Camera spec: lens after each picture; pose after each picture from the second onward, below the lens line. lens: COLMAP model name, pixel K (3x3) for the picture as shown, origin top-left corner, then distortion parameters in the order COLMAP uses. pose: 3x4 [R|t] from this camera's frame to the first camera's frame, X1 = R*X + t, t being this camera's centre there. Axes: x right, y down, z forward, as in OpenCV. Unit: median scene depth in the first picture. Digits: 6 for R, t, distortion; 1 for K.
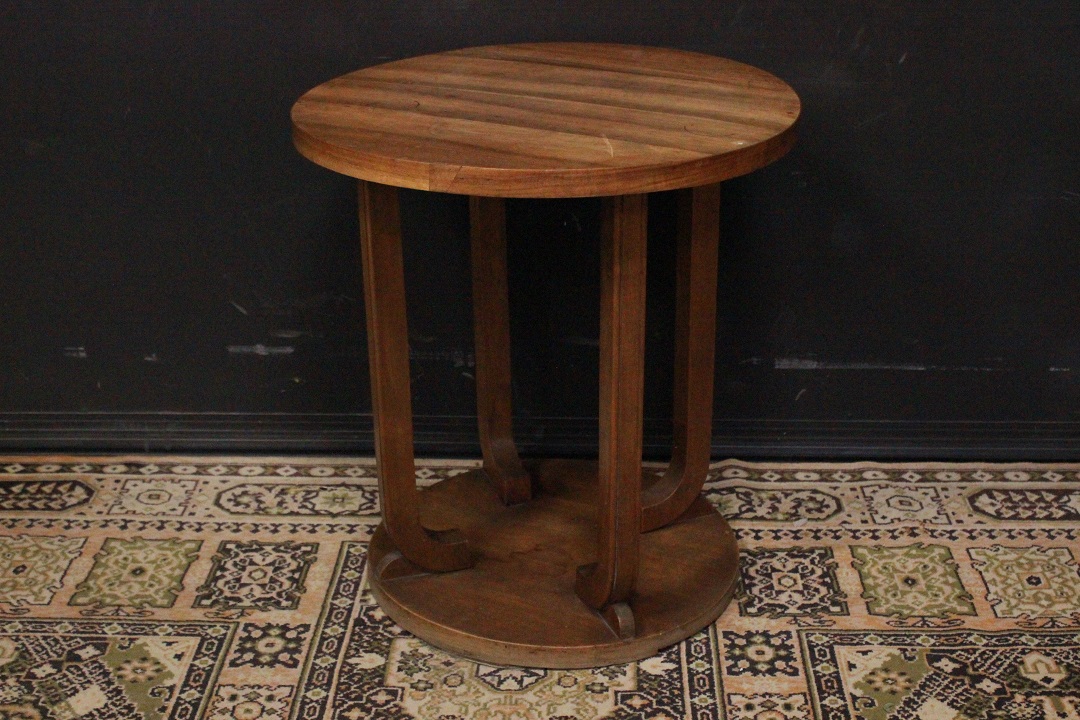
lens RADIAL K [[1585.0, 0, 538.2], [0, 1585.0, 357.7], [0, 0, 1]] dist [-0.050344, 0.000000]
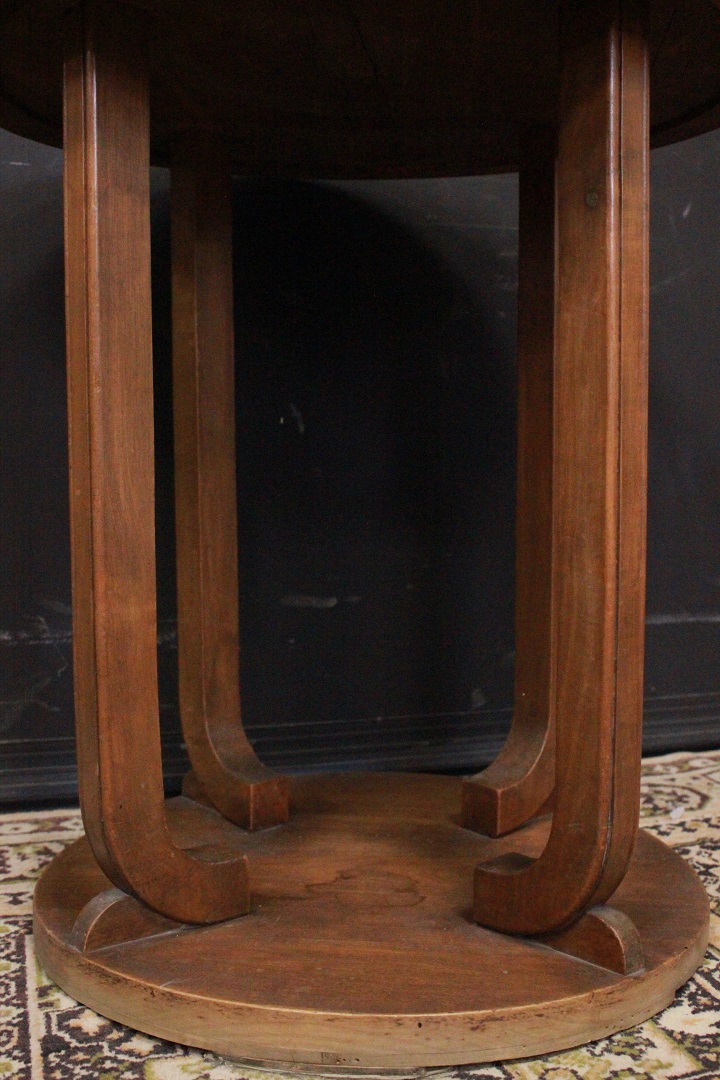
lens RADIAL K [[1156.4, 0, 359.6], [0, 1156.4, 542.0], [0, 0, 1]] dist [-0.072748, 0.000000]
pose [[0.940764, -0.012326, 0.338838, -0.138210], [0.122895, 0.943781, -0.306878, 0.140286], [-0.316007, 0.330341, 0.889390, 0.622817]]
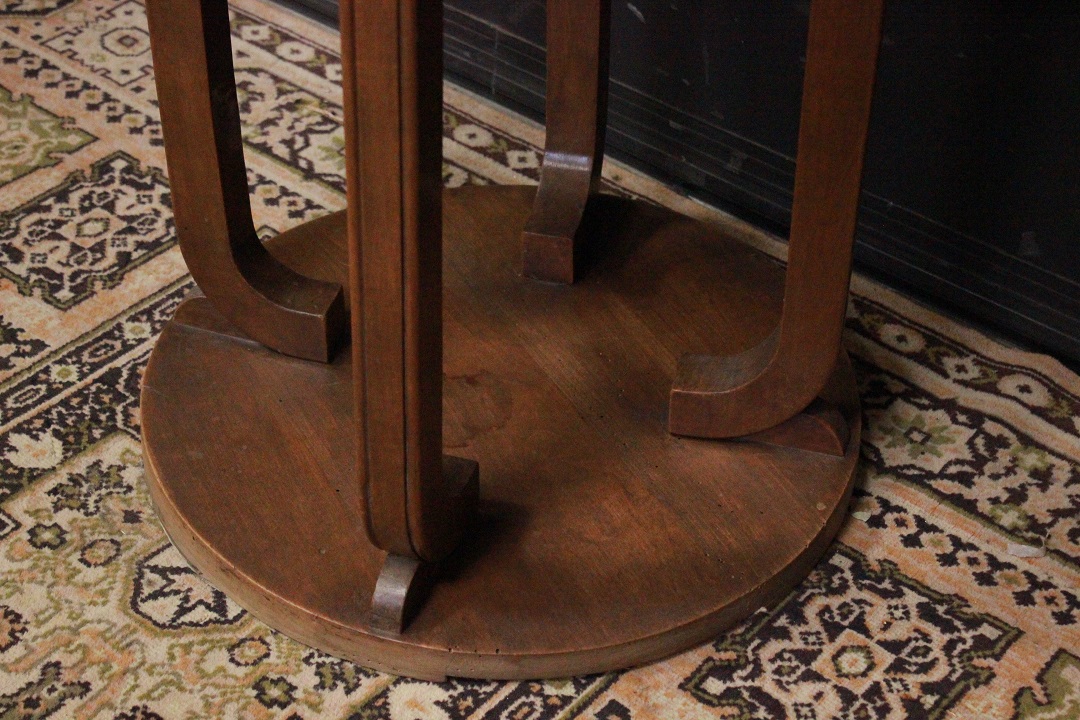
lens RADIAL K [[2066.4, 0, 538.7], [0, 2066.4, 359.4], [0, 0, 1]] dist [0.040569, 0.000000]
pose [[0.790991, 0.393551, -0.468455, 0.342393], [-0.258750, 0.909000, 0.326753, -0.114966], [0.554420, -0.137246, 0.820842, 0.480111]]
